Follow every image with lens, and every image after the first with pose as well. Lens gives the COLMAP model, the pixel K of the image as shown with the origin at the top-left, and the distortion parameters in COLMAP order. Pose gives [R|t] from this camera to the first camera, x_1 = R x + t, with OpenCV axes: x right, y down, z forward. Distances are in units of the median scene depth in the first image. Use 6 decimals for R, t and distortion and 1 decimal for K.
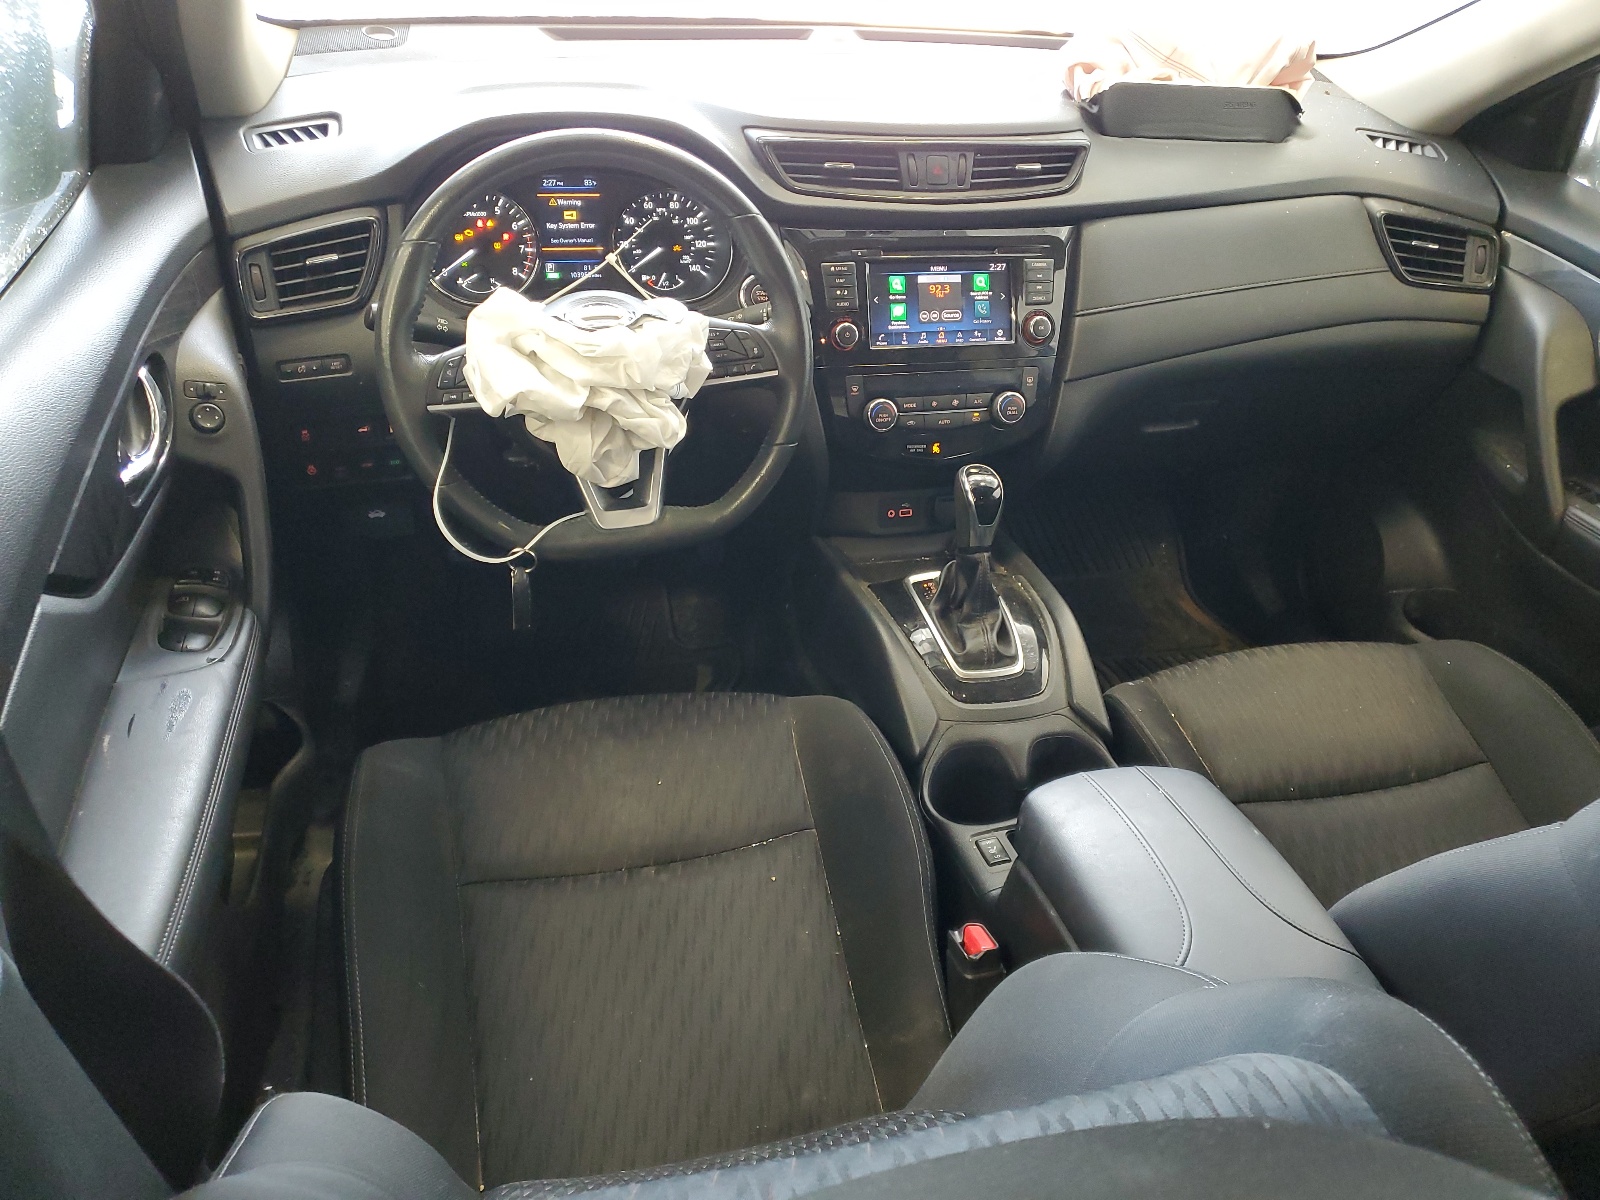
lens RADIAL K [[1209.4, 0, 845.0], [0, 1209.4, 615.7], [0, 0, 1]] dist [-0.007291, -0.002735]
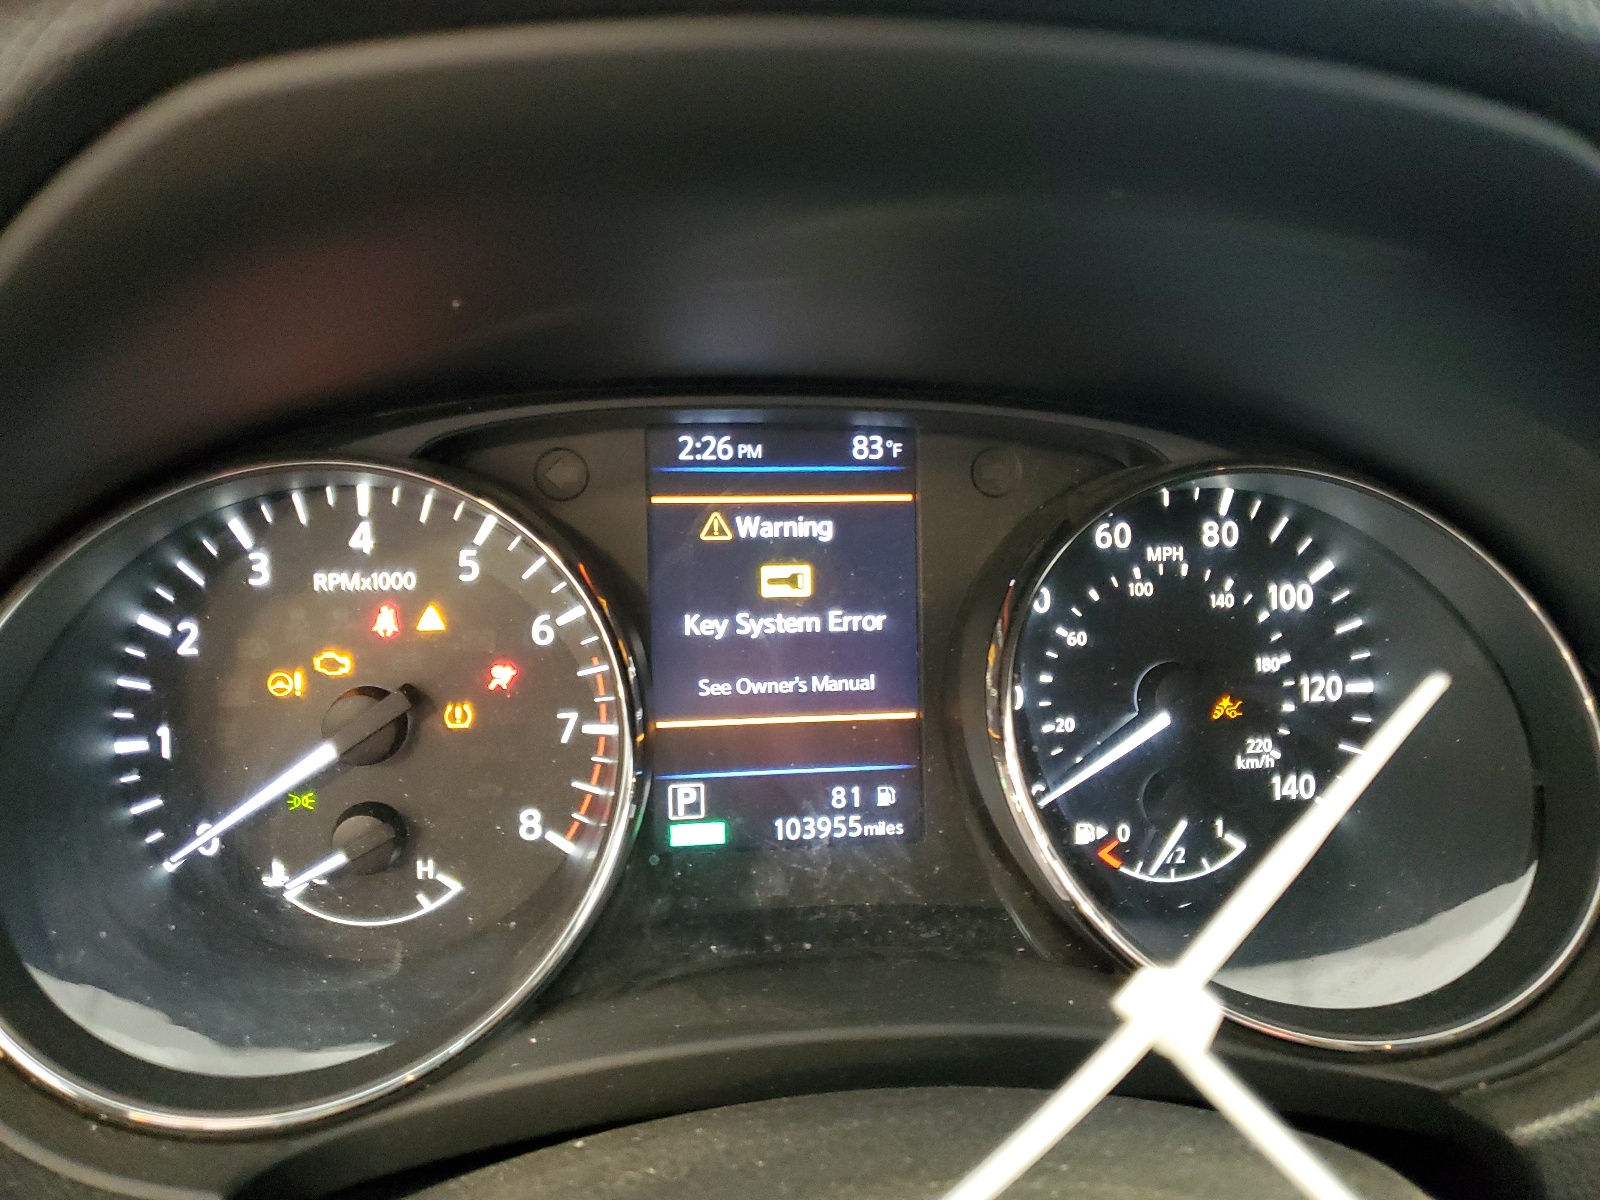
lens RADIAL K [[1209.4, 0, 801.0], [0, 1209.4, 596.9], [0, 0, 1]] dist [-0.007291, -0.002735]
pose [[0.980494, -0.007292, -0.196413, -0.178381], [-0.049204, 0.958385, -0.281208, -0.262156], [0.190289, 0.285387, 0.939332, 0.780256]]
